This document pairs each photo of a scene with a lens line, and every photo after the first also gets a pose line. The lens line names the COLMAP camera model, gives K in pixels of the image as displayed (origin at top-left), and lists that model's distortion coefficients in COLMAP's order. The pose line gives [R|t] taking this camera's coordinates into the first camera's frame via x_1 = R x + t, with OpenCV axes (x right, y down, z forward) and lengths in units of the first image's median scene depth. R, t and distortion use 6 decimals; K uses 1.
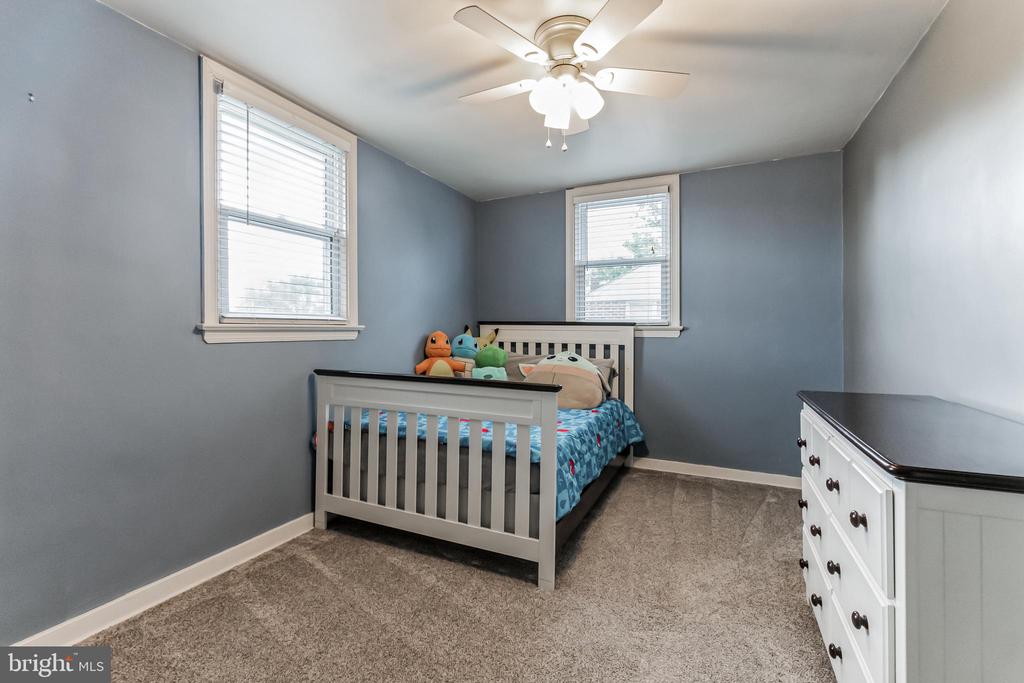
lens RADIAL K [[457.7, 0, 506.7], [0, 457.7, 322.1], [0, 0, 1]] dist [-0.001690, 0.001019]
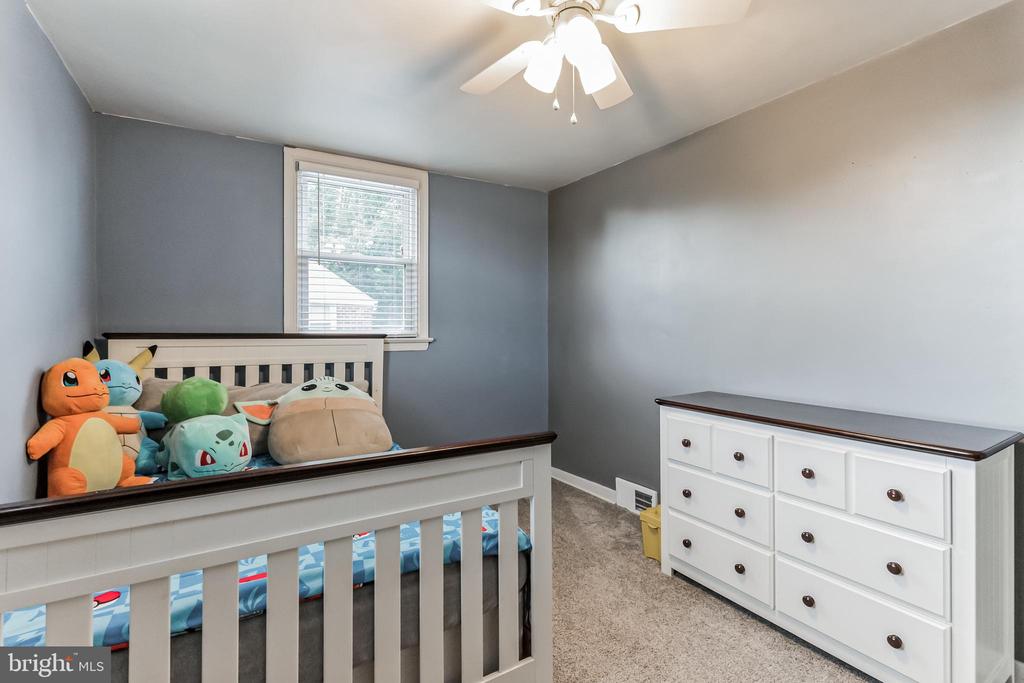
lens RADIAL K [[457.7, 0, 520.3], [0, 457.7, 322.1], [0, 0, 1]] dist [-0.001690, 0.001019]
pose [[0.552596, 0.010404, 0.833384, -0.284376], [-0.011067, 0.999926, -0.005144, -0.019969], [-0.833376, -0.006381, 0.552670, 0.335517]]
